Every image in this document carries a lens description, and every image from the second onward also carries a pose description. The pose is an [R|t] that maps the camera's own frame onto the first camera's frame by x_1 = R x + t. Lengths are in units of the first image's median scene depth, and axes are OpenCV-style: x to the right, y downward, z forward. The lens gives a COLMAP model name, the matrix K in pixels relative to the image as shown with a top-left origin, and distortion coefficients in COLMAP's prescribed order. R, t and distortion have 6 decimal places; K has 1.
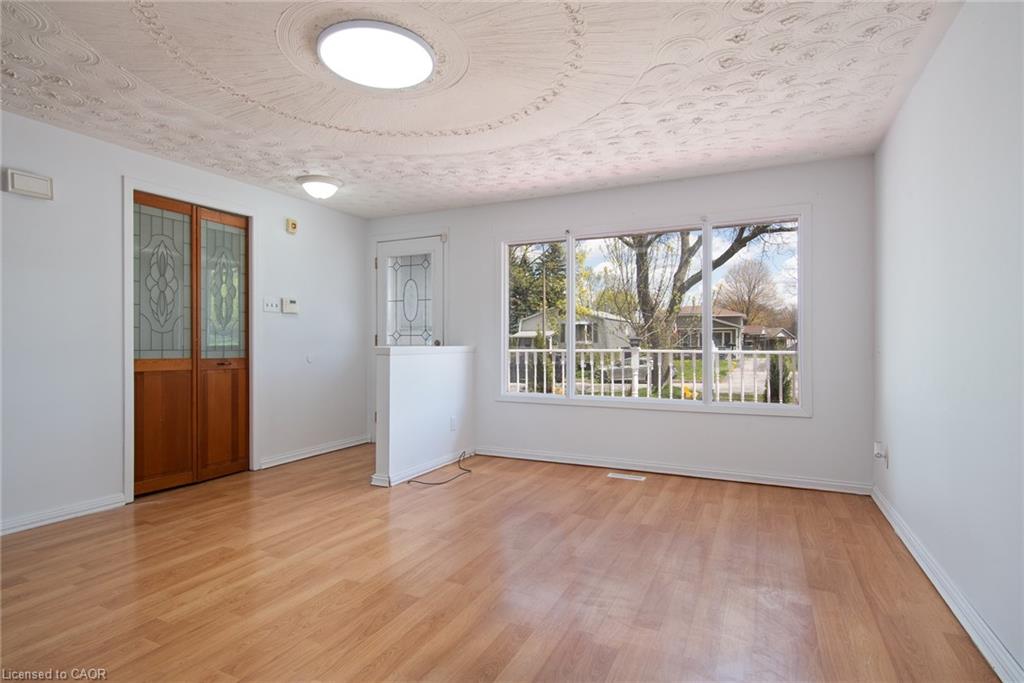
lens RADIAL K [[506.8, 0, 512.1], [0, 506.8, 347.2], [0, 0, 1]] dist [-0.016061, -0.002472]
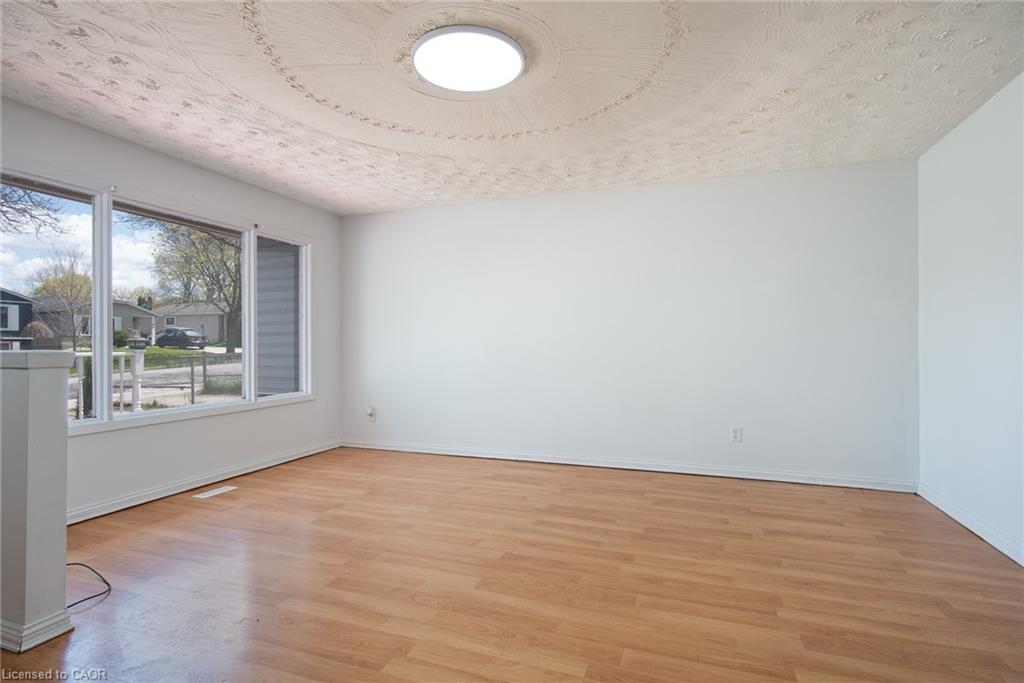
lens RADIAL K [[506.8, 0, 510.7], [0, 506.8, 338.8], [0, 0, 1]] dist [-0.016061, -0.002472]
pose [[-0.088267, 0.009309, 0.996053, -0.853195], [0.009456, 0.999919, -0.008507, -0.003323], [-0.996052, 0.008668, -0.088348, 0.665994]]
